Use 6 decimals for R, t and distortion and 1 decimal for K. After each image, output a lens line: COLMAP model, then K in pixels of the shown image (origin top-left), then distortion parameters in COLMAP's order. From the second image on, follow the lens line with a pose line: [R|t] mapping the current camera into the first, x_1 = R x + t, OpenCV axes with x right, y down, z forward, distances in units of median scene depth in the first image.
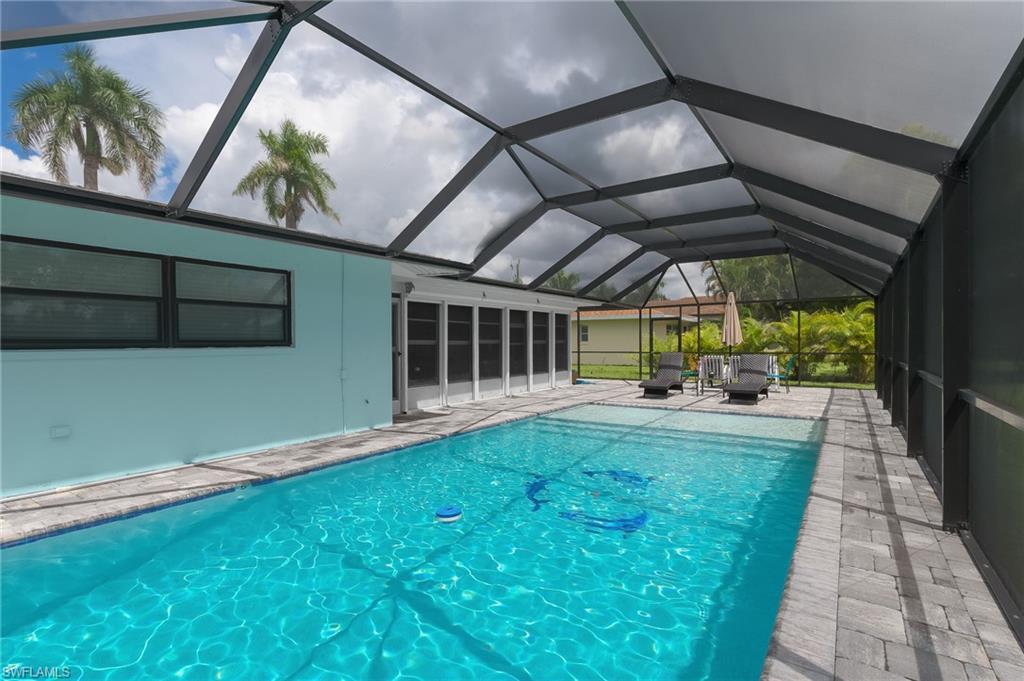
lens RADIAL K [[497.0, 0, 513.6], [0, 497.0, 342.7], [0, 0, 1]] dist [-0.012384, 0.000159]
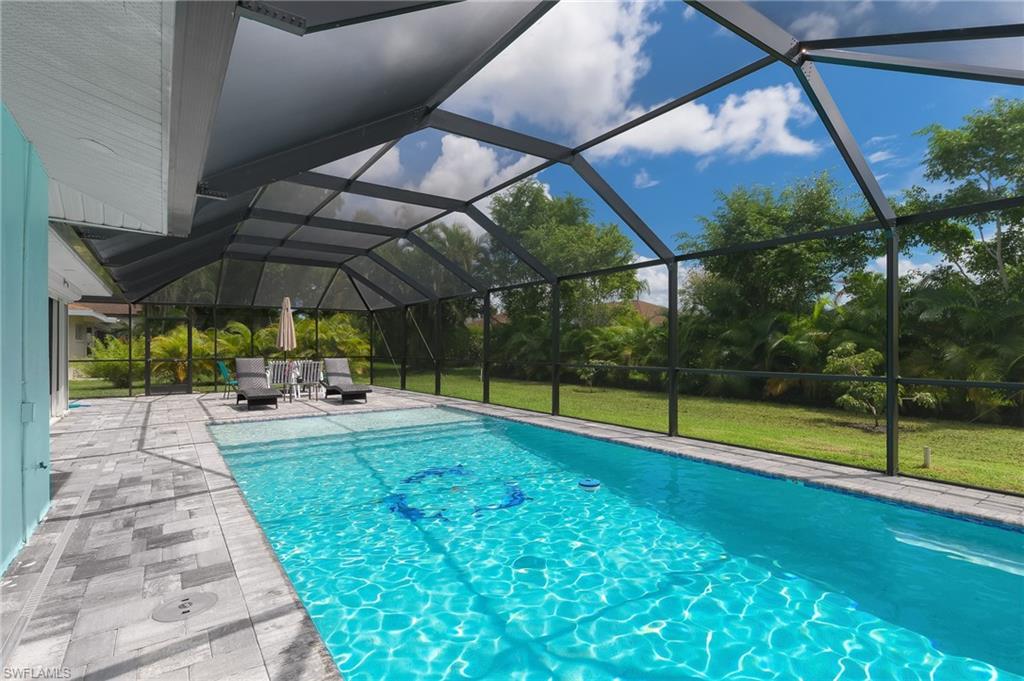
lens RADIAL K [[497.0, 0, 513.6], [0, 497.0, 342.7], [0, 0, 1]] dist [-0.012384, 0.000159]
pose [[0.350533, 0.006328, 0.936529, -0.403058], [0.003388, 0.999962, -0.008025, 0.000986], [-0.936544, 0.005986, 0.350498, 0.271240]]
